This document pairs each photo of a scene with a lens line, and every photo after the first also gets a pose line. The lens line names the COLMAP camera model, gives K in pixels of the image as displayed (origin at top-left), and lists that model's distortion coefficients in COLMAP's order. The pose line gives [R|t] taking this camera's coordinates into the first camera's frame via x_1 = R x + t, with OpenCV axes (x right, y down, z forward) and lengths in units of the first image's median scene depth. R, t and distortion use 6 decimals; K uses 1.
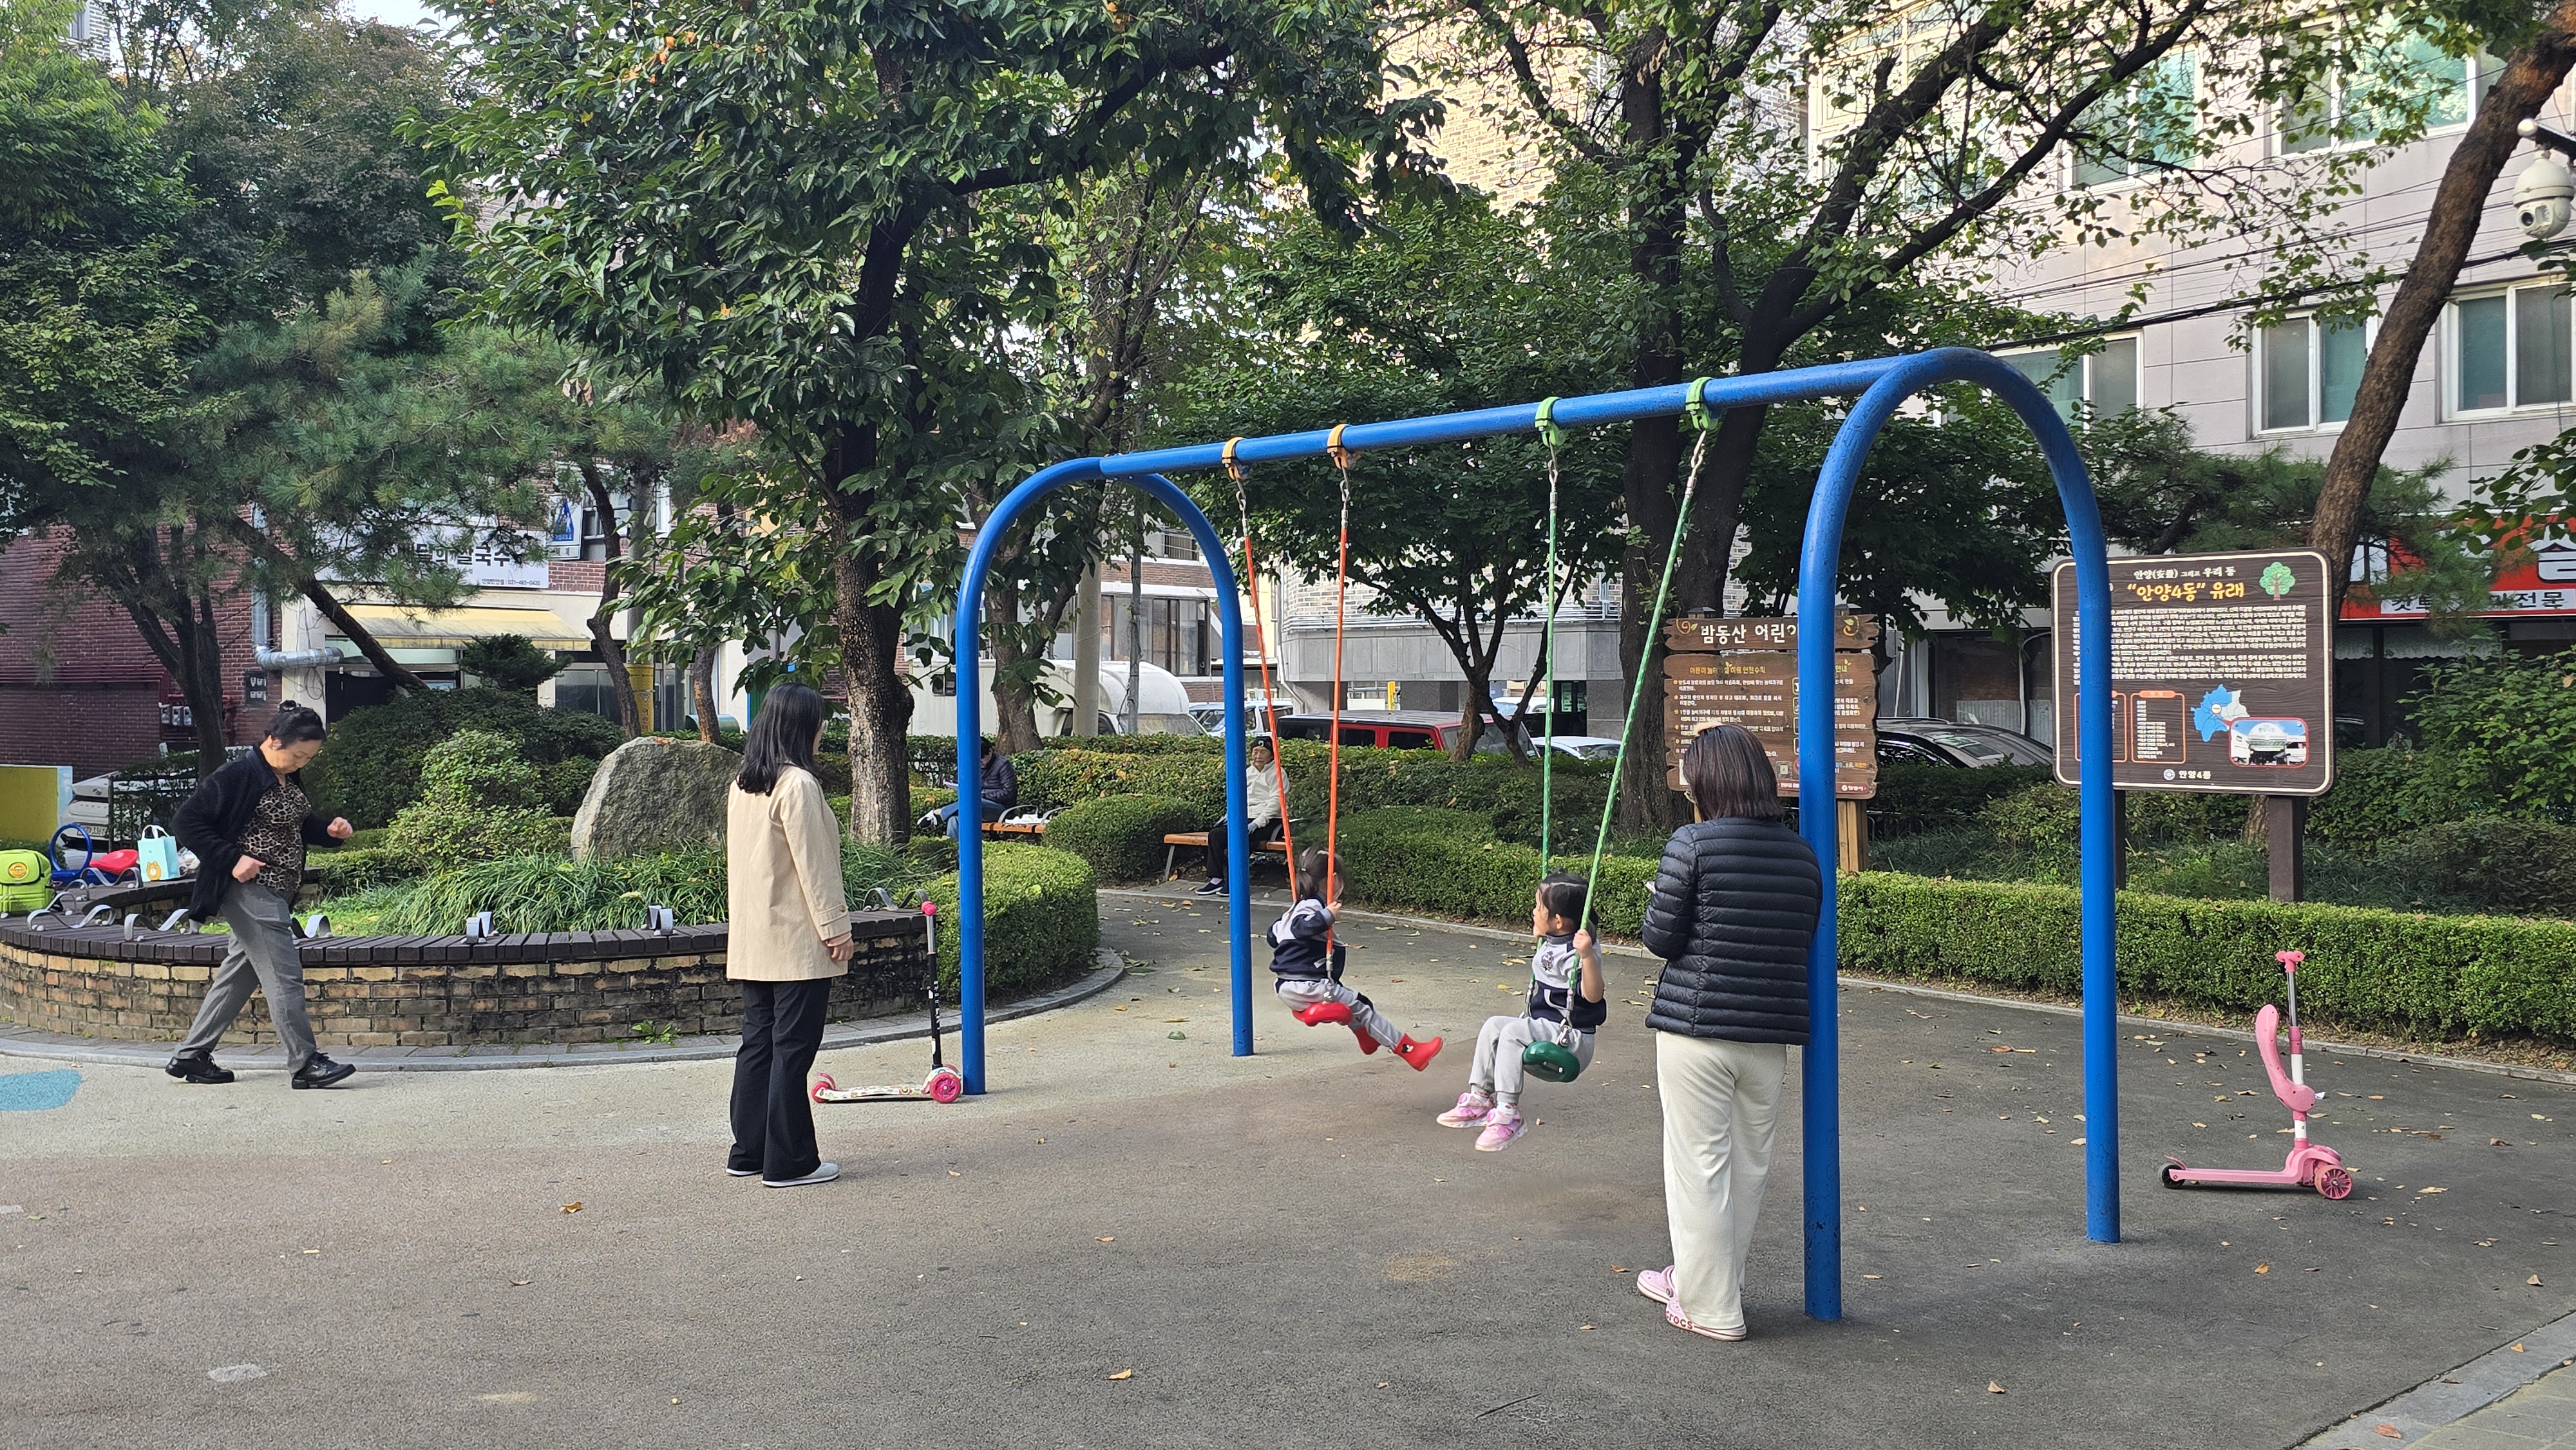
lens RADIAL K [[2222.5, 0, 1267.6], [0, 2222.5, 703.0], [0, 0, 1]] dist [0.085435, -0.070449]
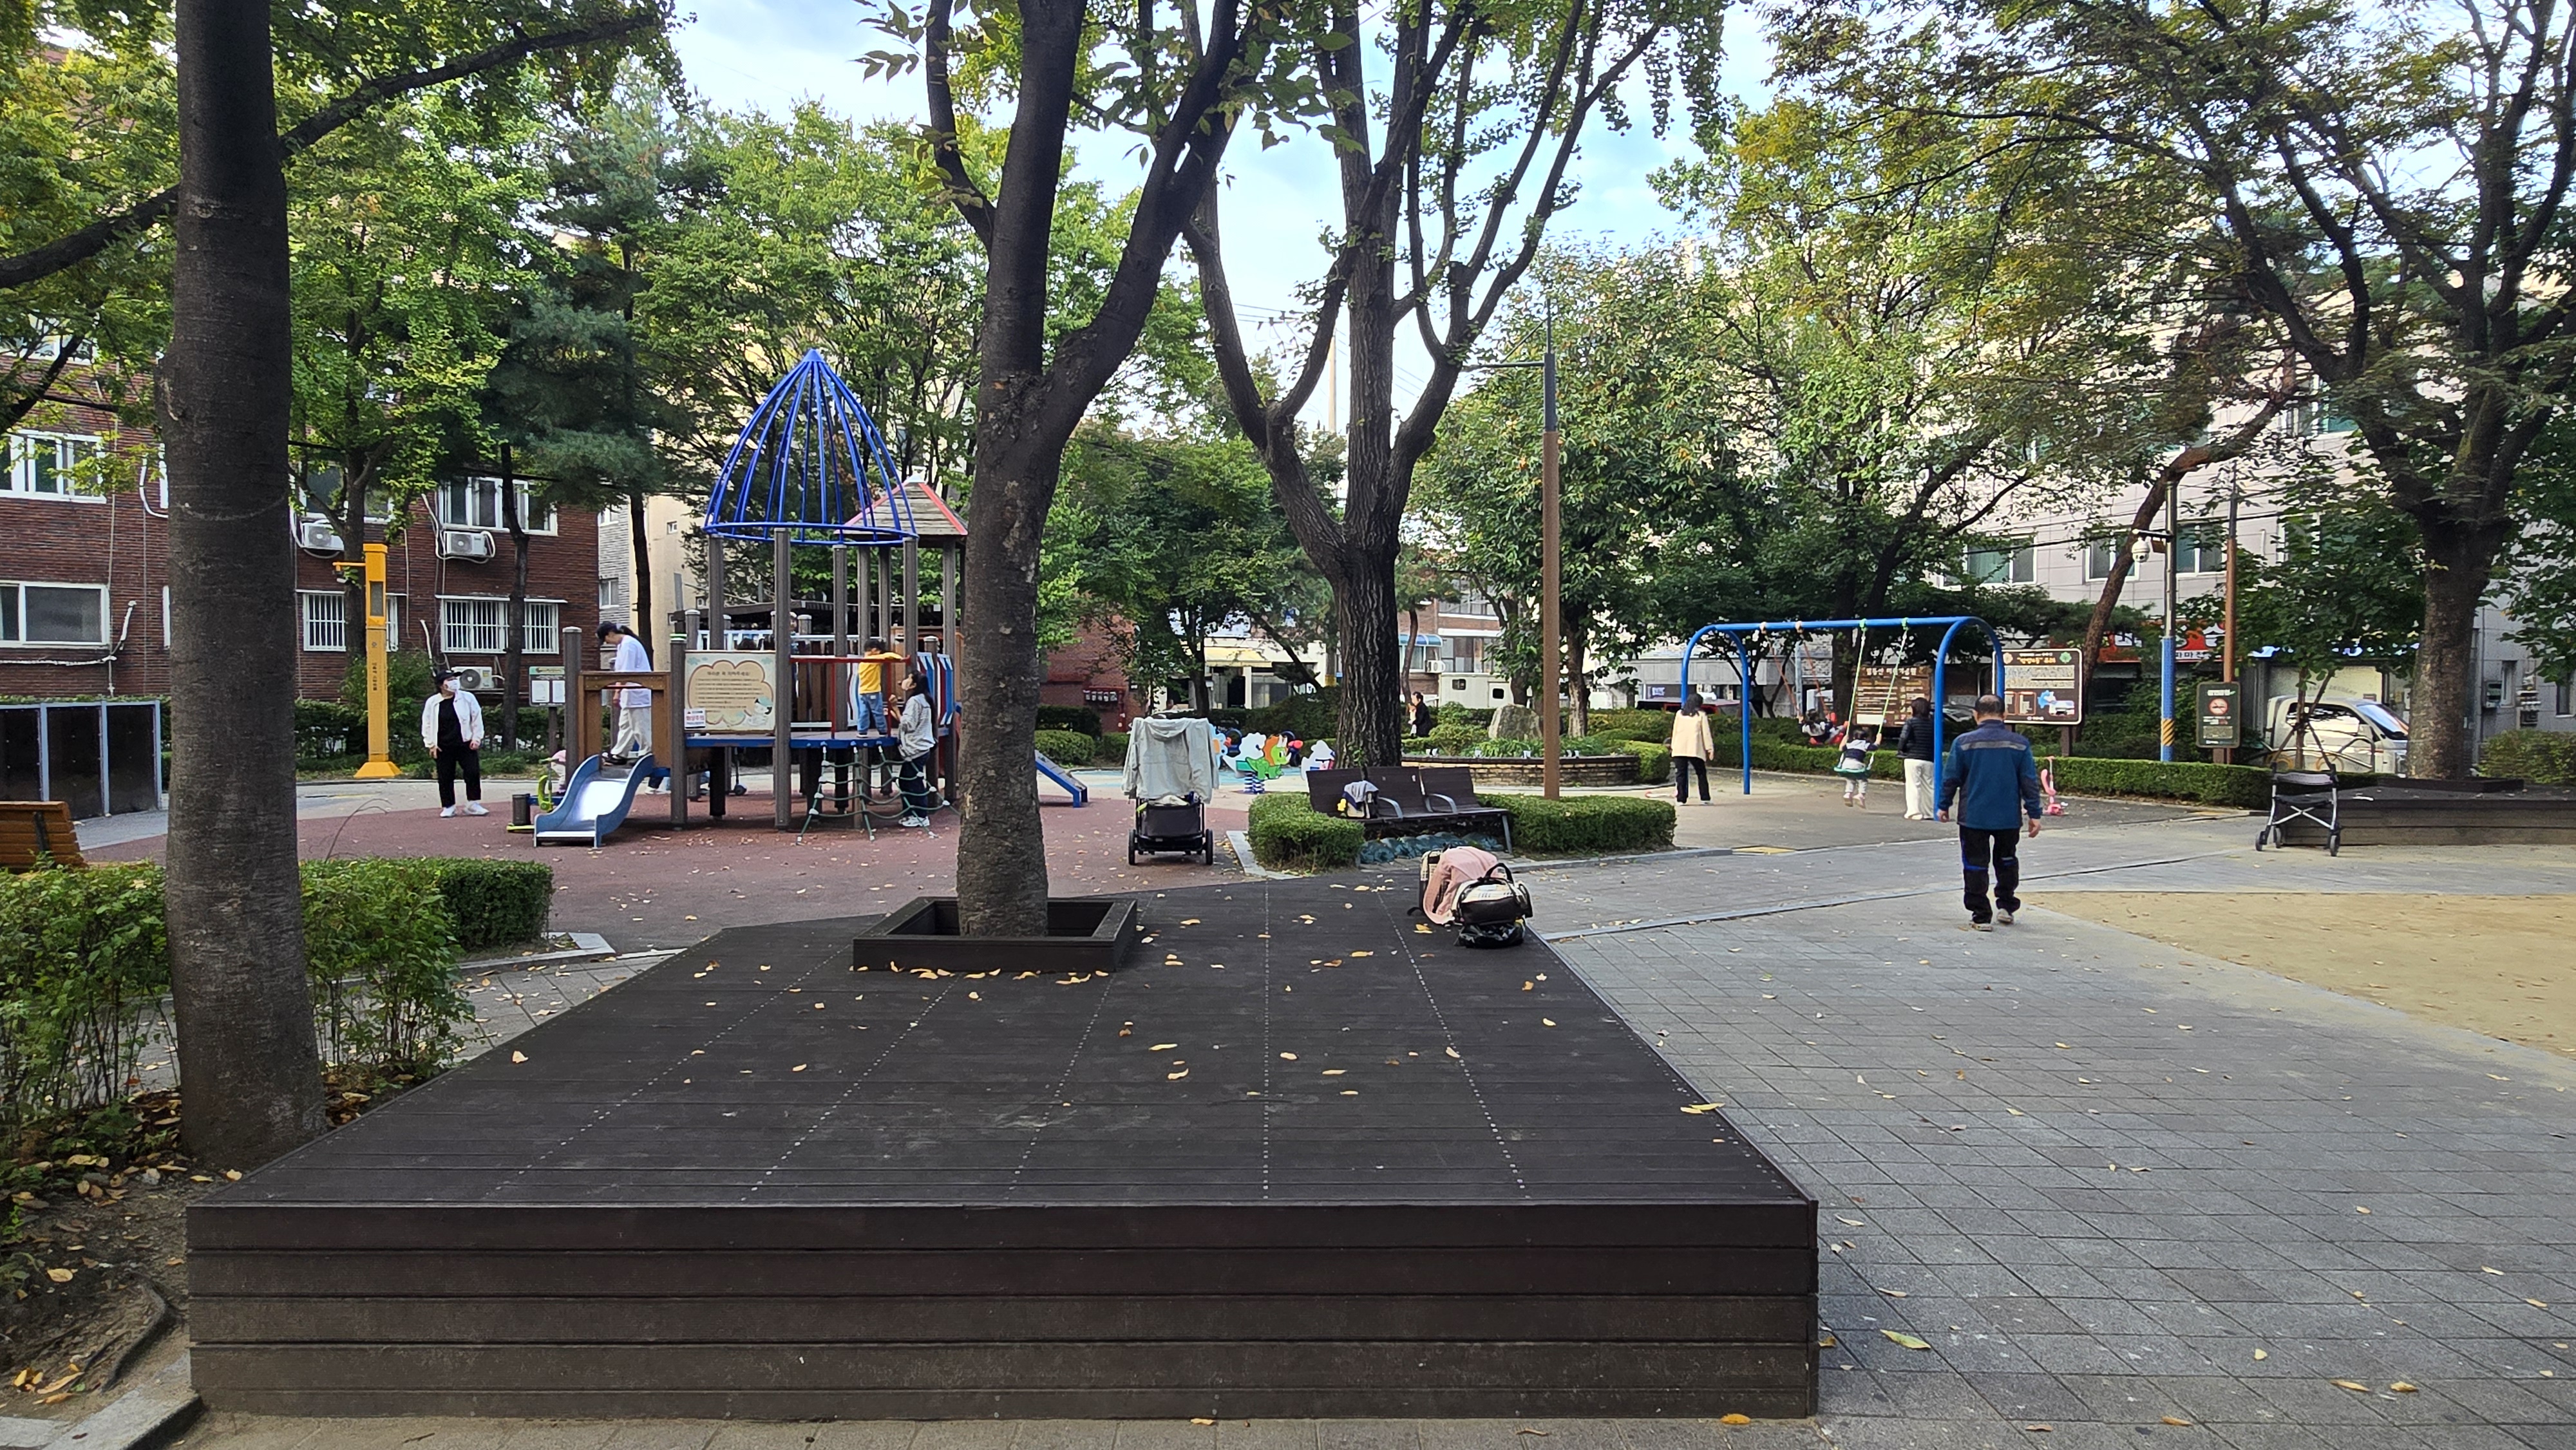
lens RADIAL K [[1409.5, 0, 1285.7], [0, 1409.5, 735.0], [0, 0, 1]] dist [0.001065, 0.000354]
pose [[0.991483, 0.011338, -0.129743, -0.373865], [-0.007556, 0.999533, 0.029607, 0.004473], [0.130019, -0.028375, 0.991105, -1.087858]]
